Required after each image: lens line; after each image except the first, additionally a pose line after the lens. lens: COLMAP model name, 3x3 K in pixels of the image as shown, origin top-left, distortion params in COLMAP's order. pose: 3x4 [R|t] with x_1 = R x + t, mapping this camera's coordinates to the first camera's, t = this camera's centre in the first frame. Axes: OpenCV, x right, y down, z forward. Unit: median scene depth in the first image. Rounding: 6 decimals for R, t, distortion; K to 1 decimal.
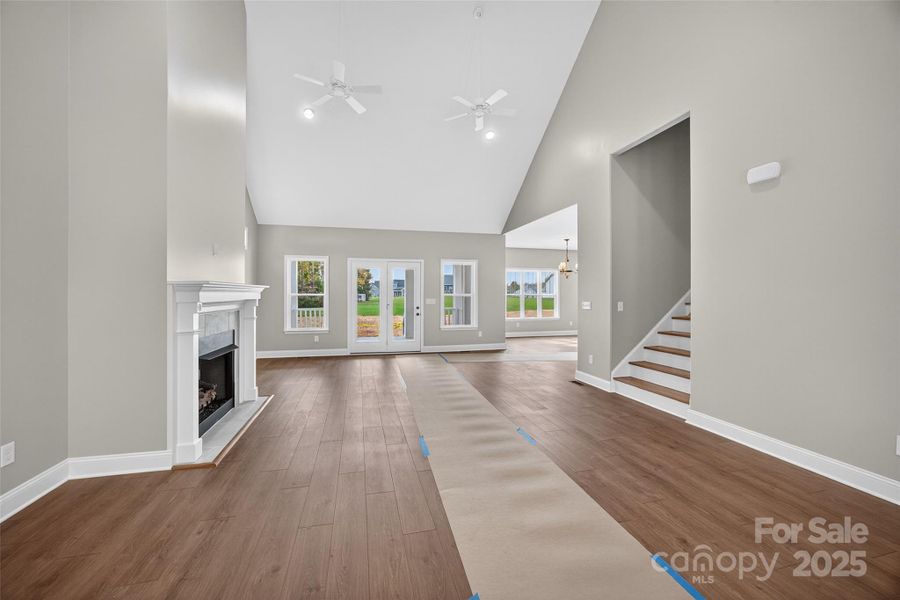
lens RADIAL K [[352.3, 0, 450.0], [0, 352.3, 300.0], [0, 0, 1]] dist [-0.001297, 0.000007]
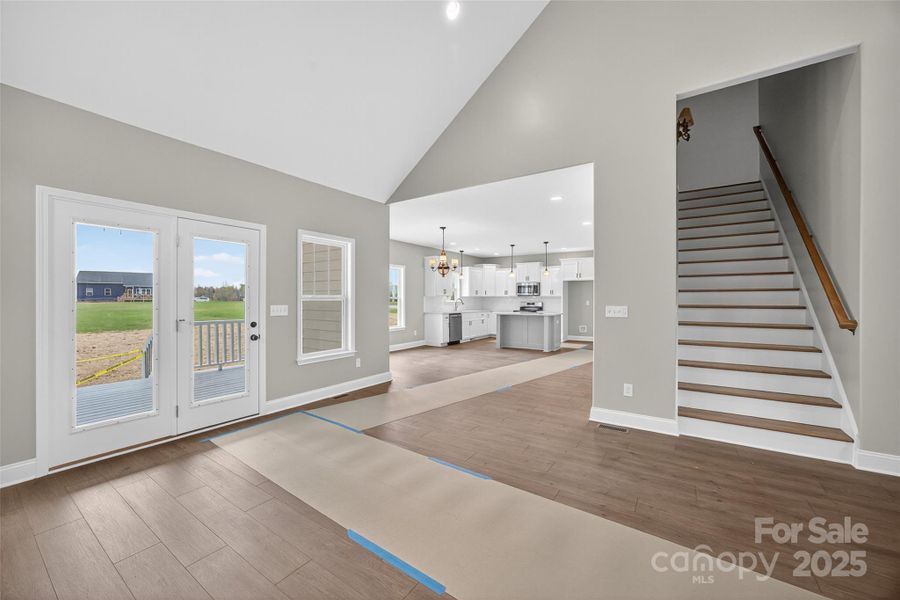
lens RADIAL K [[352.3, 0, 450.0], [0, 352.3, 300.0], [0, 0, 1]] dist [-0.001297, 0.000007]
pose [[0.752833, -0.004048, 0.658199, -0.219571], [0.012638, 0.999886, -0.008307, -0.003656], [-0.658090, 0.014572, 0.752798, 0.496996]]
